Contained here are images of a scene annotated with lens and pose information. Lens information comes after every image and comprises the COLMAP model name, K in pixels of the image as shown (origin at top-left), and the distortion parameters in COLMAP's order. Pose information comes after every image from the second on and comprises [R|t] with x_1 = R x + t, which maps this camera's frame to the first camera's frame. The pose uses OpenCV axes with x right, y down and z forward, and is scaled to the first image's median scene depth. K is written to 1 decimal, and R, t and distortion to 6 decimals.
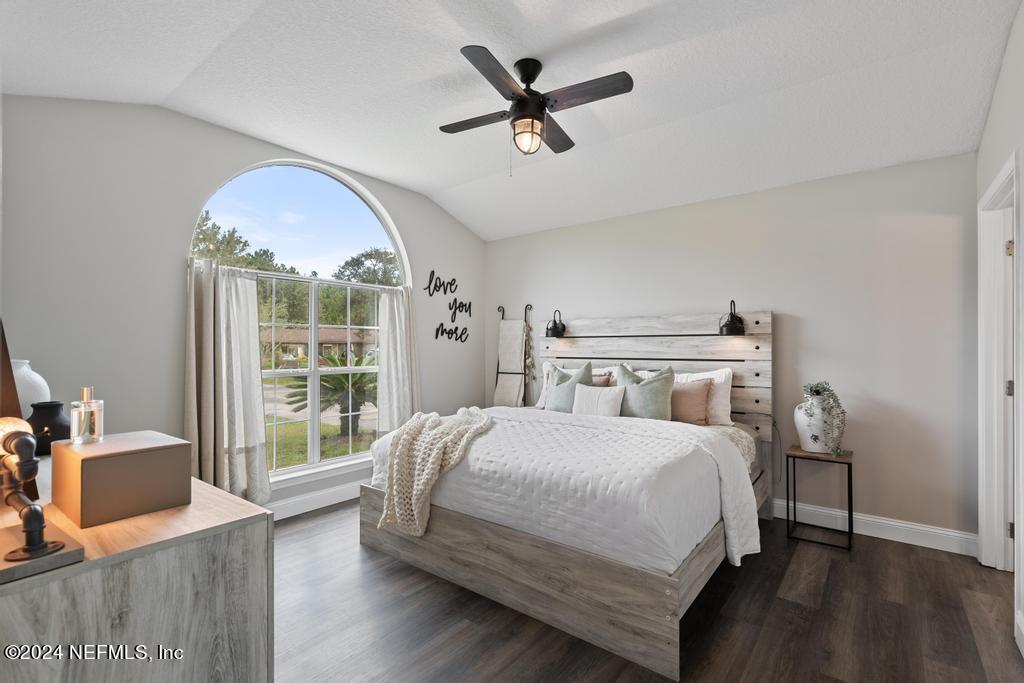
lens RADIAL K [[460.2, 0, 511.7], [0, 460.2, 338.1], [0, 0, 1]] dist [0.005991, -0.000063]
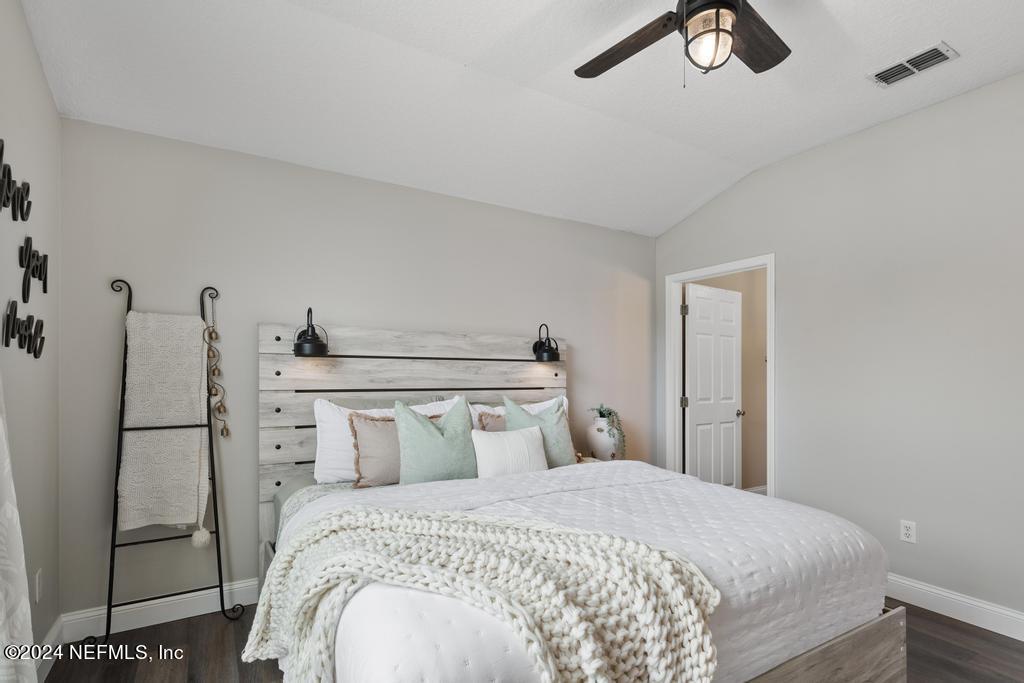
lens RADIAL K [[486.1, 0, 510.5], [0, 486.1, 381.4], [0, 0, 1]] dist [-0.001447, -0.000310]
pose [[0.384614, -0.007607, 0.923046, -0.420825], [-0.020250, 0.999656, 0.016676, 0.017787], [-0.922855, -0.025105, 0.384328, 0.627761]]
